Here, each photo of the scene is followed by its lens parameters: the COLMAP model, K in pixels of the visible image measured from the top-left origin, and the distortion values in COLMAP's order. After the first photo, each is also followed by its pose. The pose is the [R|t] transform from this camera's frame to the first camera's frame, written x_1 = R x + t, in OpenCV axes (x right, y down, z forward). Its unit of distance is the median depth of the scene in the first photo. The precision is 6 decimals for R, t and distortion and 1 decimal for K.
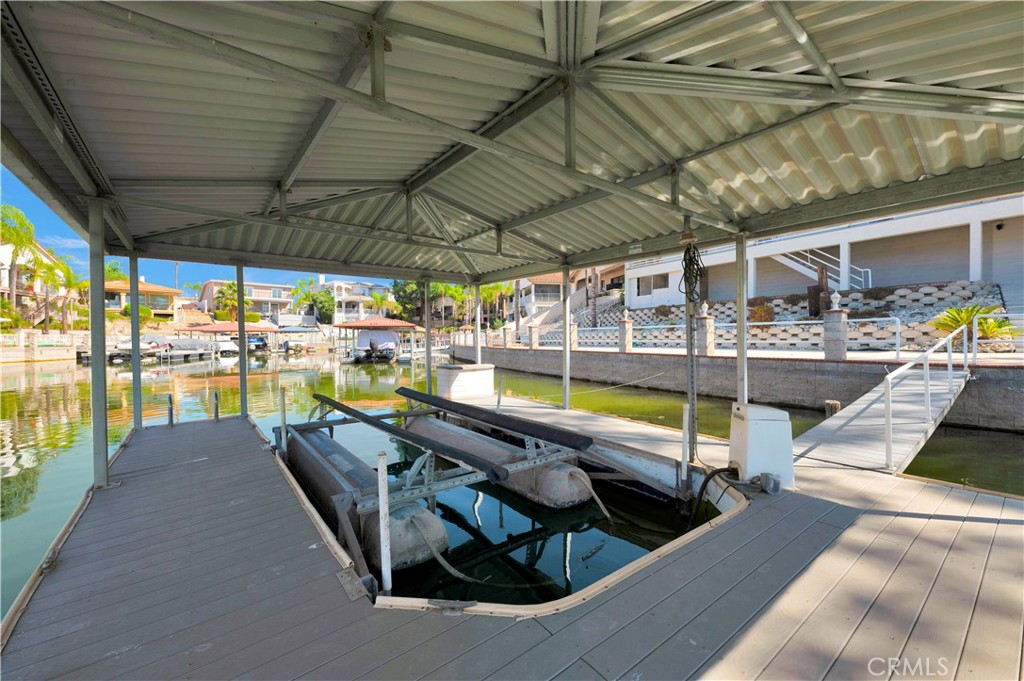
lens RADIAL K [[413.6, 0, 514.9], [0, 413.6, 342.5], [0, 0, 1]] dist [-0.001939, -0.000415]
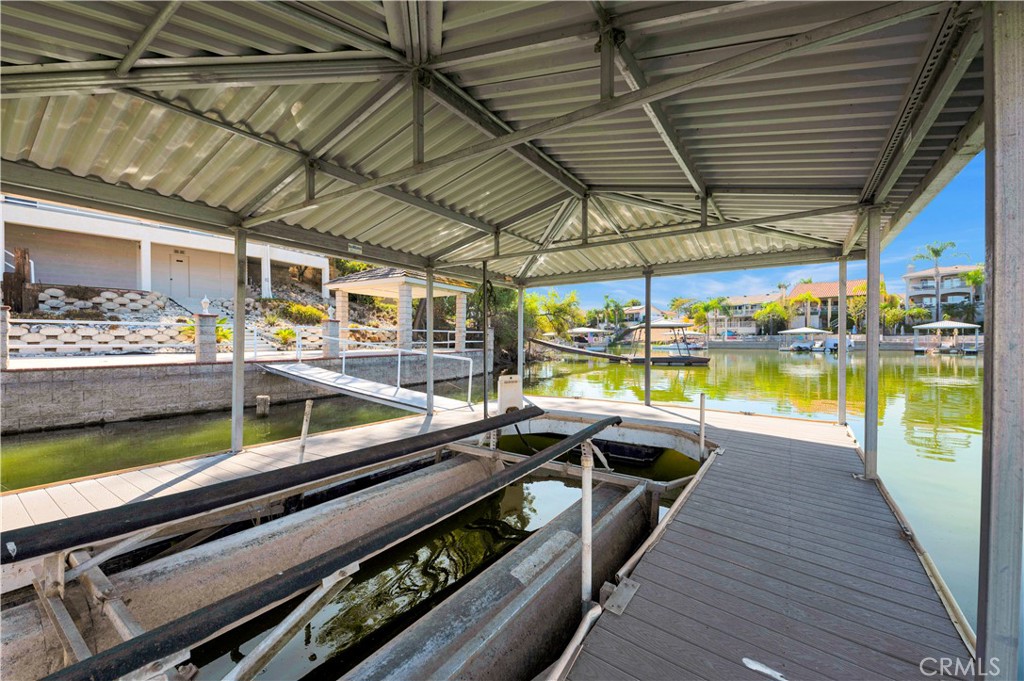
lens RADIAL K [[413.6, 0, 514.9], [0, 413.6, 342.5], [0, 0, 1]] dist [-0.001939, -0.000415]
pose [[-0.307796, -0.001187, 0.951452, -0.341508], [0.011091, 0.999927, 0.004836, -0.003009], [-0.951388, 0.012041, -0.307761, 0.431979]]
